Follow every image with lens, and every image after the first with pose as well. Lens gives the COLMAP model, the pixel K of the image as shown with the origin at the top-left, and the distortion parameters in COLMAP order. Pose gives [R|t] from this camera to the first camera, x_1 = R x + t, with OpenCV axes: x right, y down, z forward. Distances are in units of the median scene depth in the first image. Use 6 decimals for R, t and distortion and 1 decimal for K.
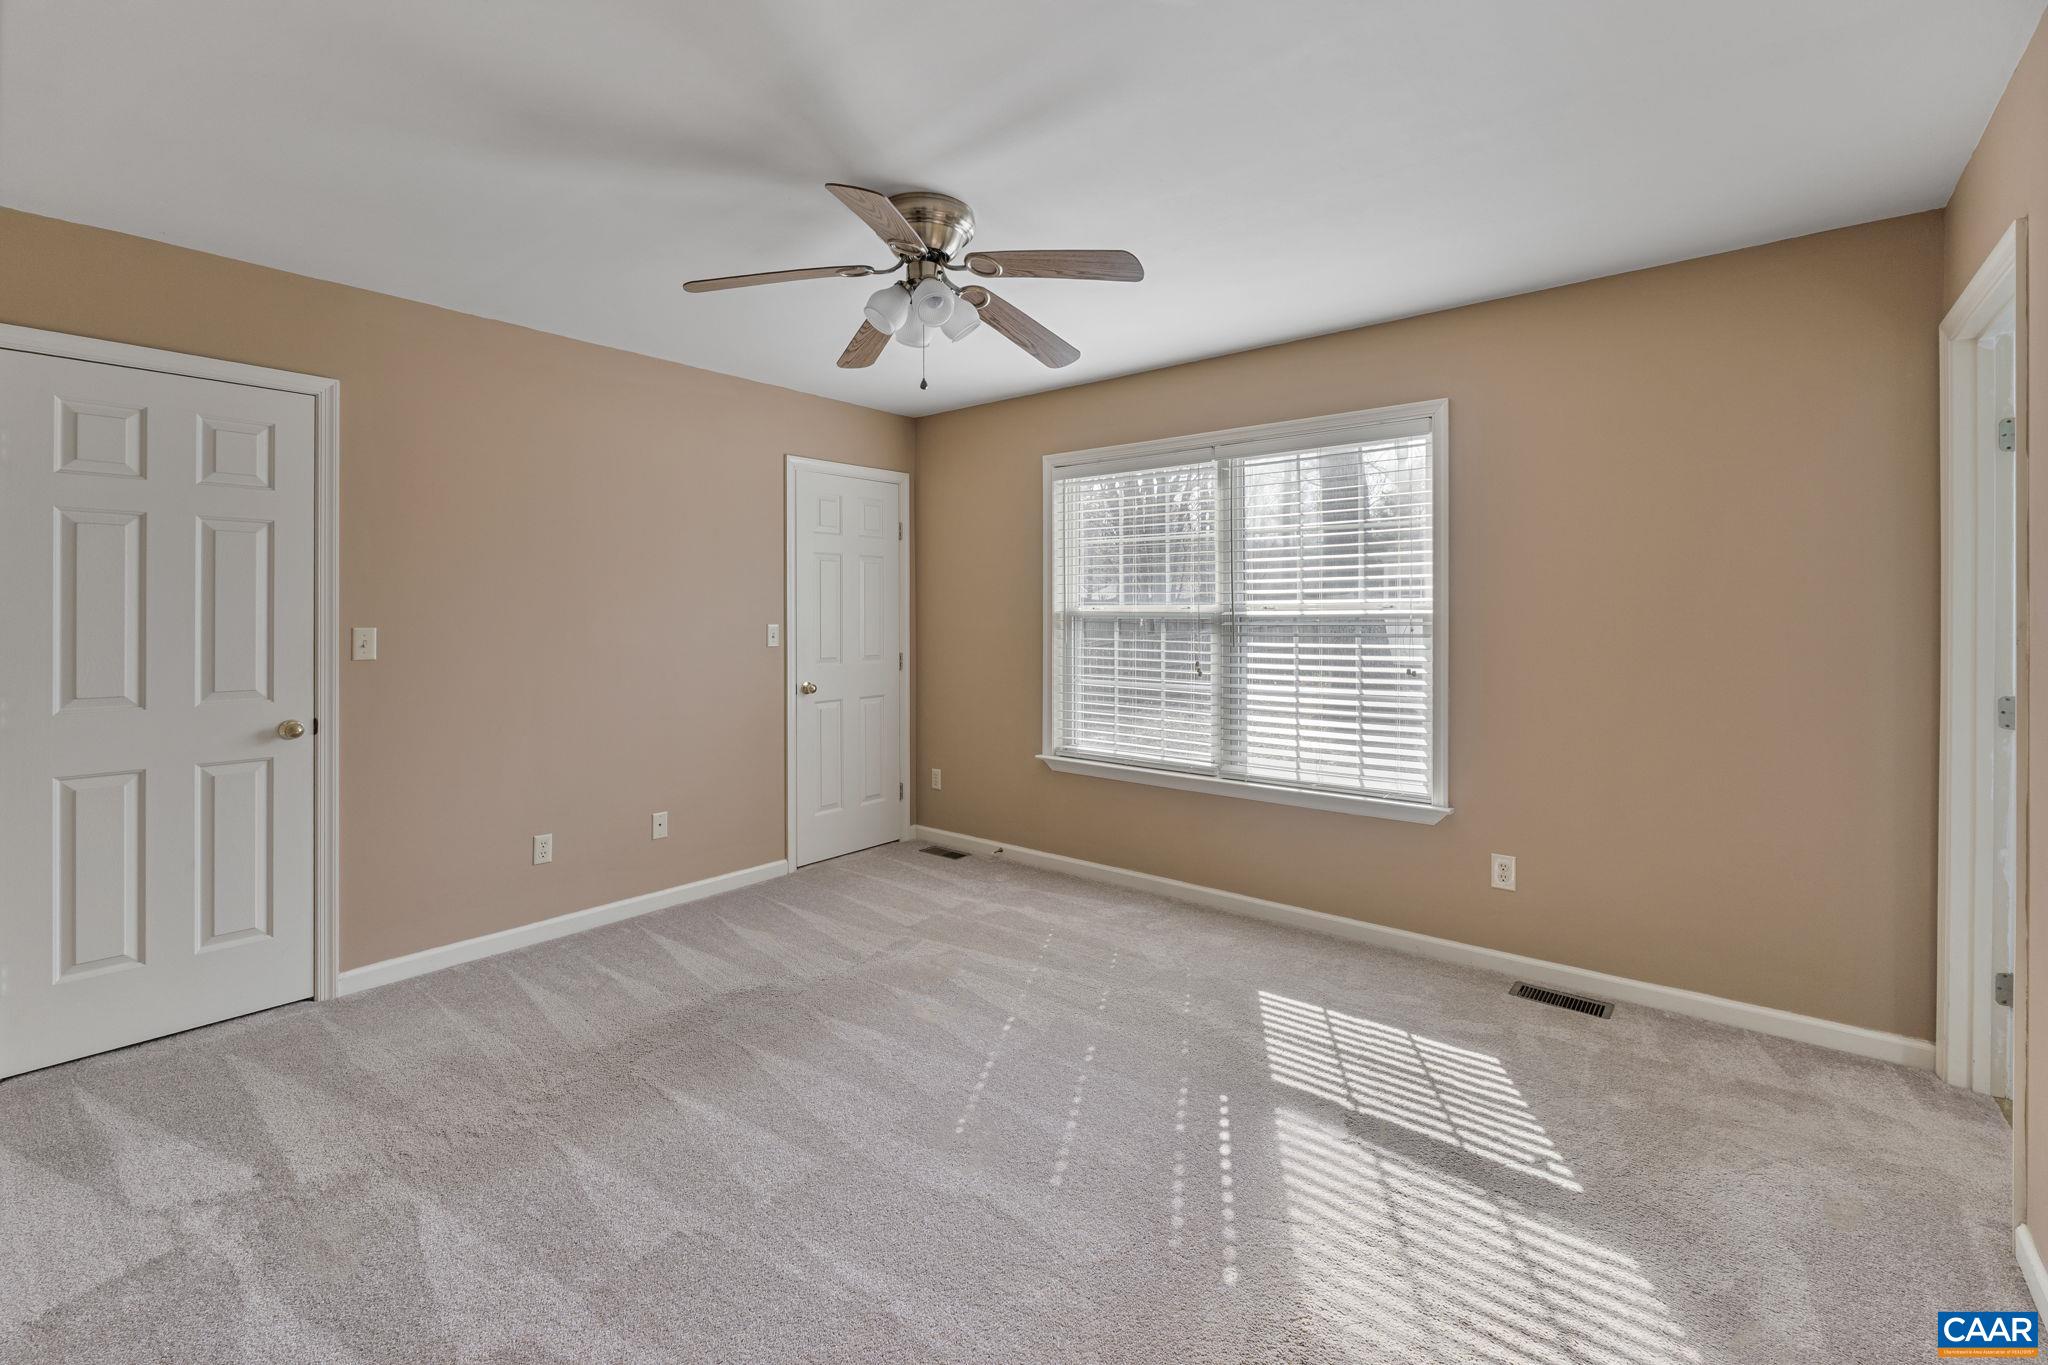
lens RADIAL K [[875.7, 0, 1013.4], [0, 875.7, 622.0], [0, 0, 1]] dist [-0.006757, -0.000016]
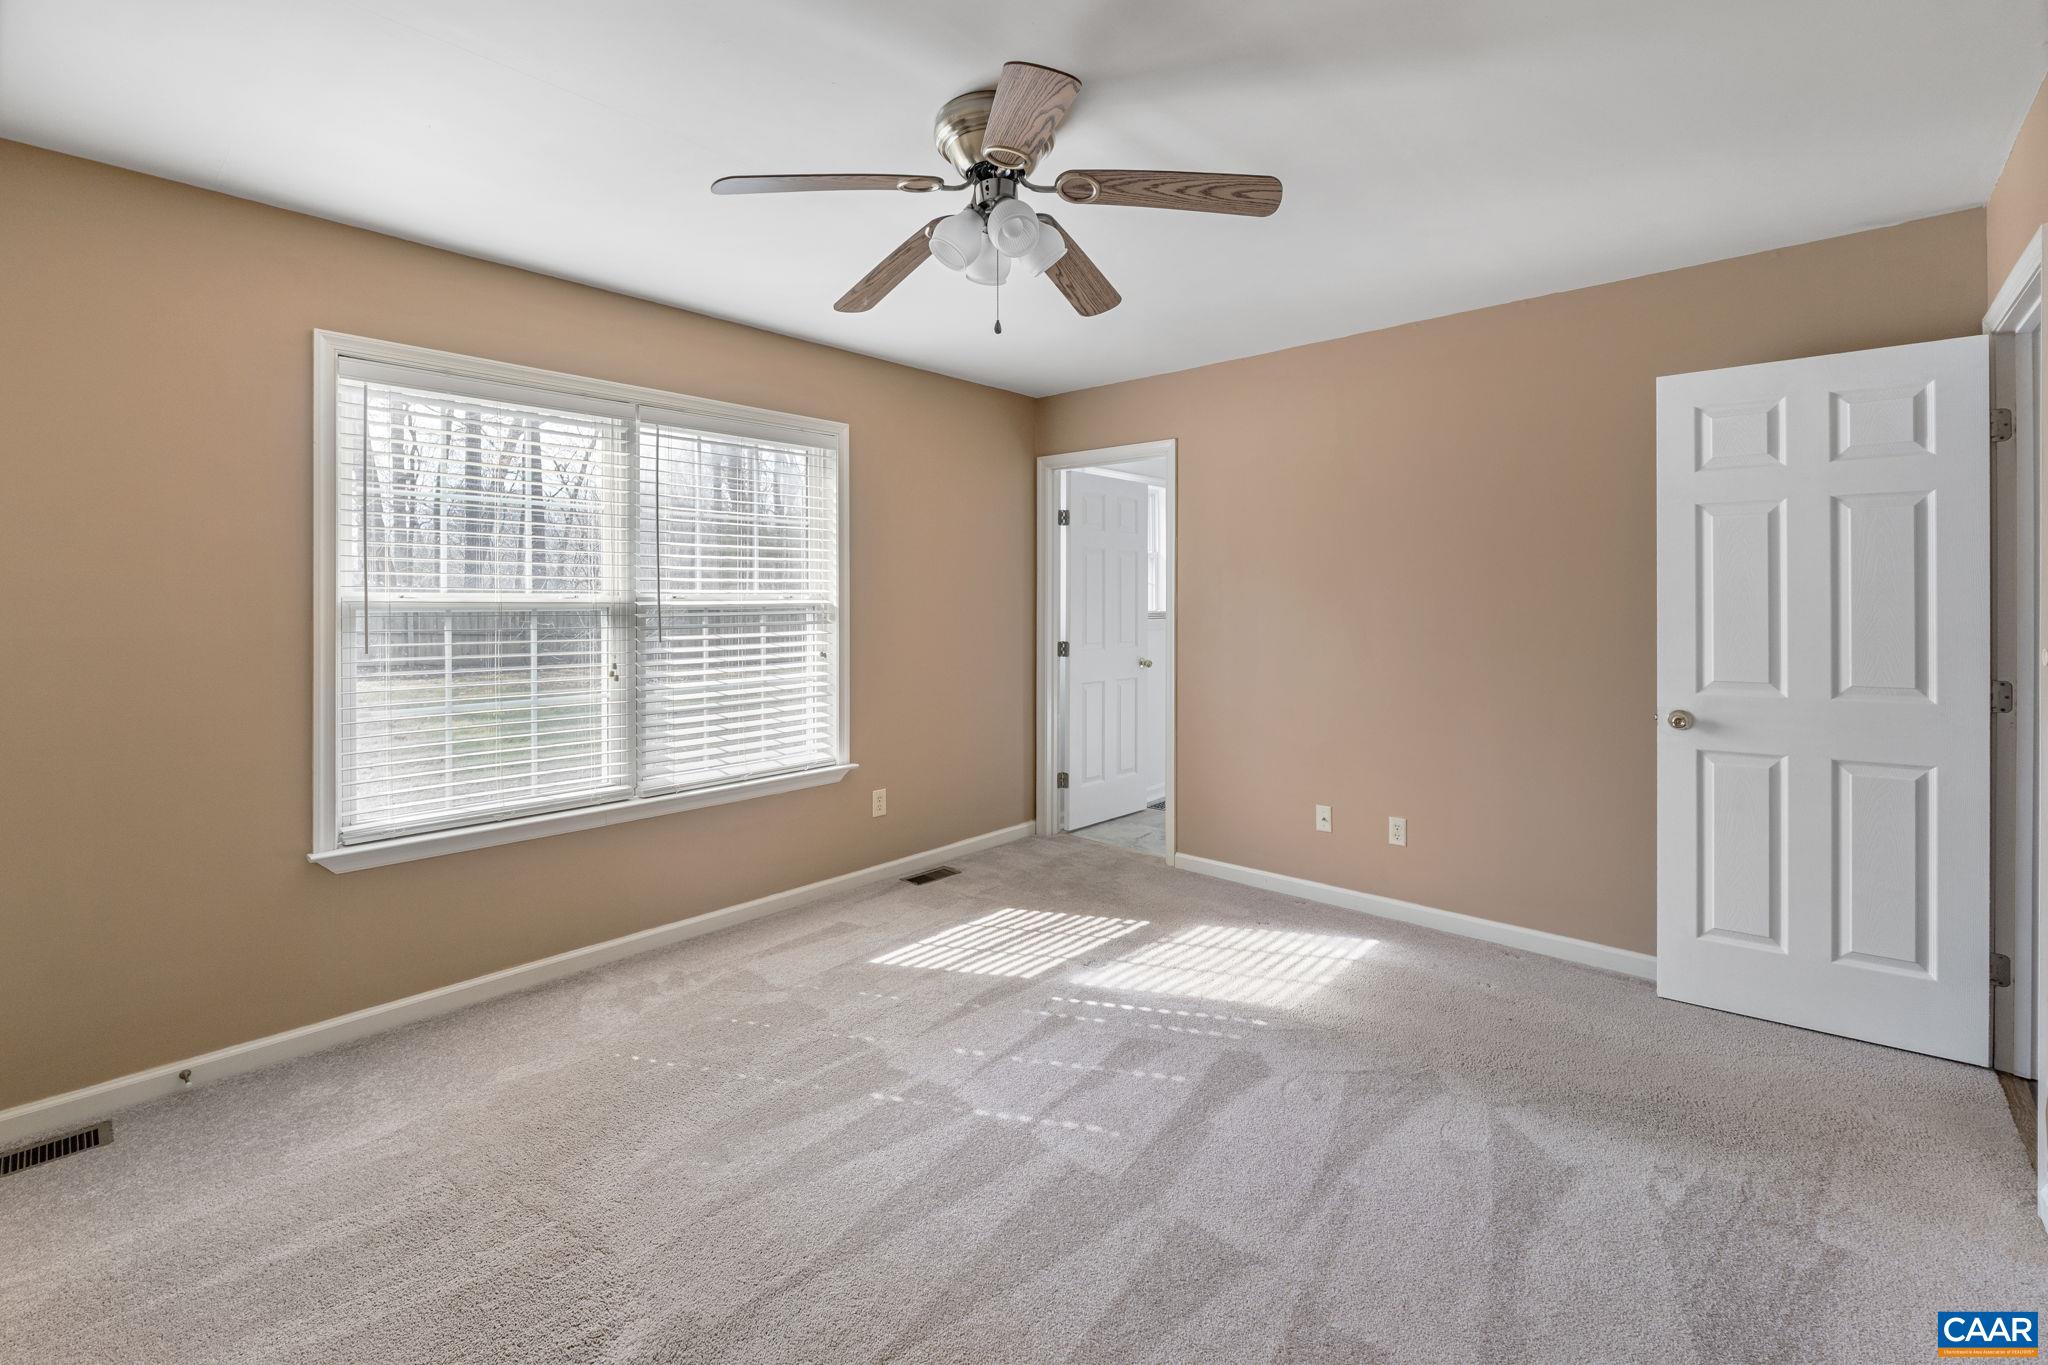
lens RADIAL K [[875.7, 0, 1013.4], [0, 875.7, 622.0], [0, 0, 1]] dist [-0.006757, -0.000016]
pose [[0.051757, -0.021092, 0.998437, -0.626246], [0.015403, 0.999675, 0.020320, -0.004229], [-0.998541, 0.014328, 0.052065, 0.637660]]
